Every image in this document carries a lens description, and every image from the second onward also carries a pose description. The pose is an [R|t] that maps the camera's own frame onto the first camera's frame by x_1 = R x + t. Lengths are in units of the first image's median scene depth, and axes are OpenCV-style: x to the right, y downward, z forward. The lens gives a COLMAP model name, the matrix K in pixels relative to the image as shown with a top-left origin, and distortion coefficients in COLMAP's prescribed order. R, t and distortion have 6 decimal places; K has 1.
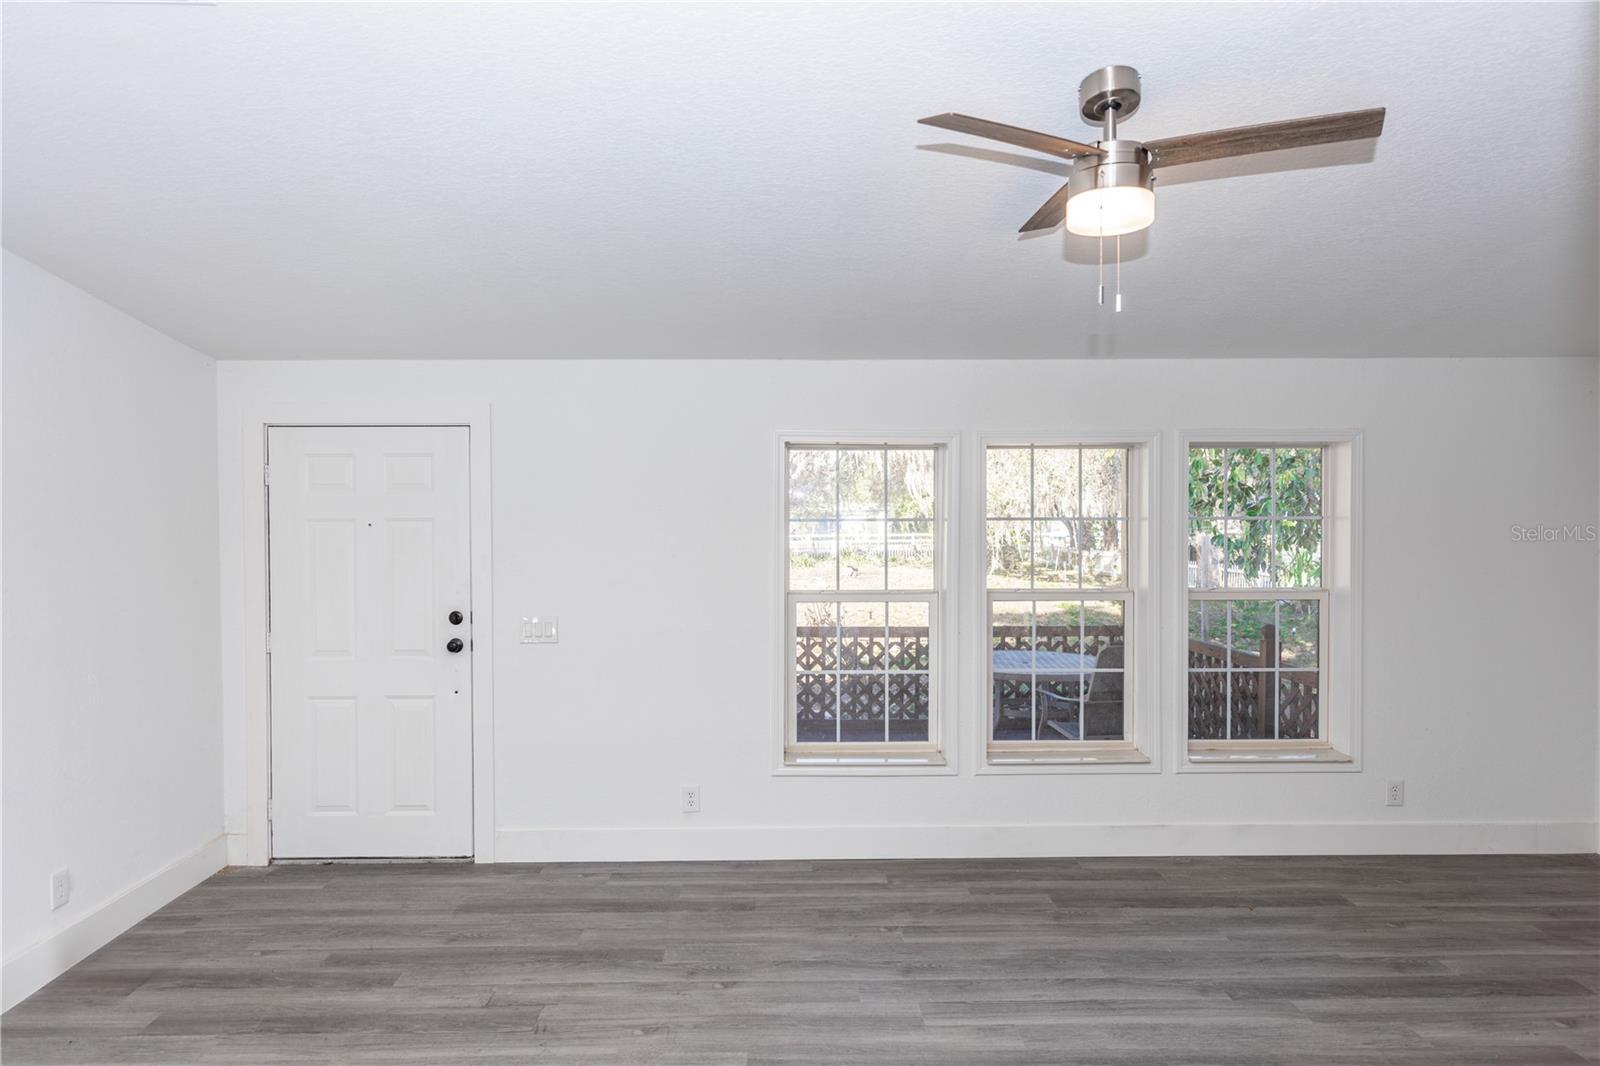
lens RADIAL K [[1064.6, 0, 794.6], [0, 1064.6, 525.6], [0, 0, 1]] dist [0.003861, 0.000433]
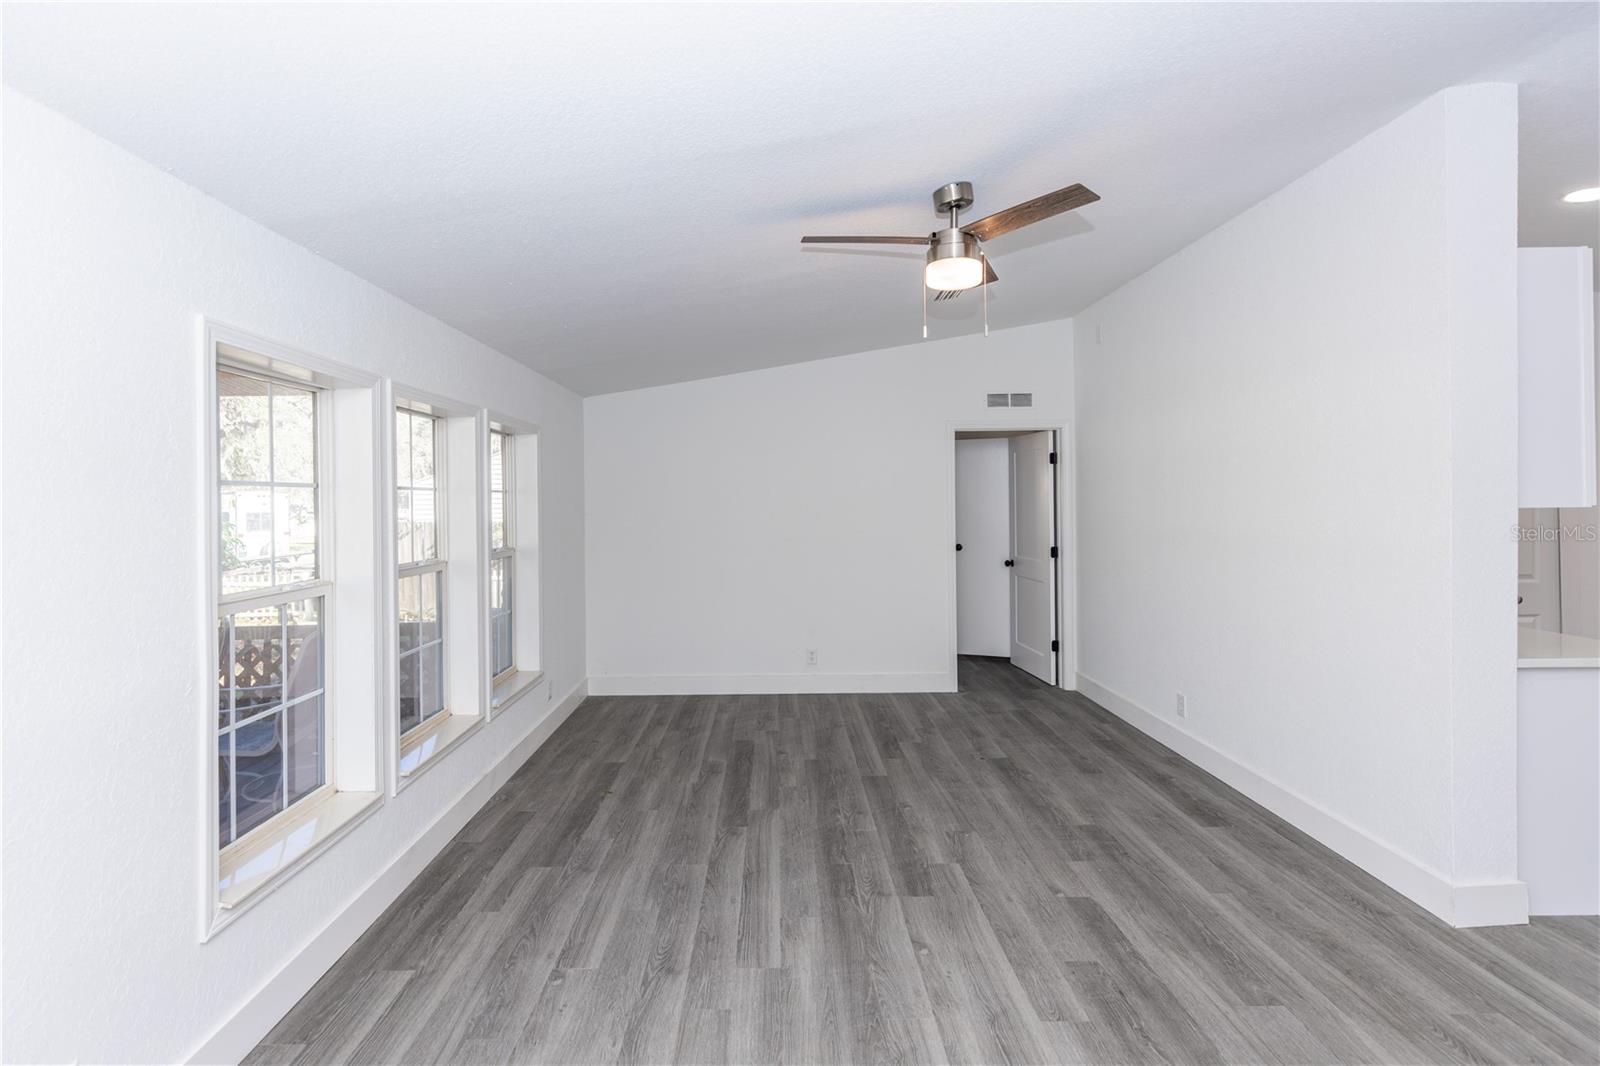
lens RADIAL K [[709.3, 0, 787.2], [0, 709.3, 520.9], [0, 0, 1]] dist [0.002371, -0.000887]
pose [[-0.013366, -0.024351, 0.999614, -0.470233], [0.024502, 0.999395, 0.024674, 0.001594], [-0.999610, 0.024822, -0.012761, 0.802205]]
